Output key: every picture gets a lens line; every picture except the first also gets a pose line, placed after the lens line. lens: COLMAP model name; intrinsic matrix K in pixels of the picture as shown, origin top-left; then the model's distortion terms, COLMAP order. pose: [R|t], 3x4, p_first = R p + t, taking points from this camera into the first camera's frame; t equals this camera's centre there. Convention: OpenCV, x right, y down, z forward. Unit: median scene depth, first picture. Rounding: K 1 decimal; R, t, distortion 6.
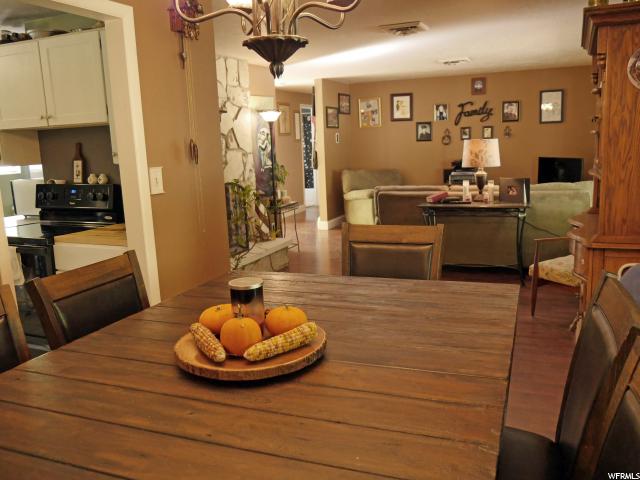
lens RADIAL K [[553.6, 0, 320.0], [0, 553.6, 240.0], [0, 0, 1]] dist [-0.037132, 0.001488]
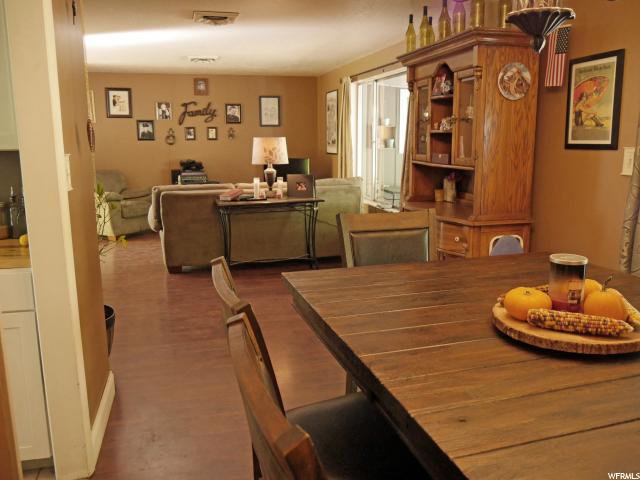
lens RADIAL K [[553.6, 0, 320.0], [0, 553.6, 240.0], [0, 0, 1]] dist [-0.037132, 0.001488]
pose [[0.786477, -0.076384, 0.612879, -0.181026], [0.082558, 0.996419, 0.018243, -0.001702], [-0.612078, 0.036250, 0.789967, 0.085100]]
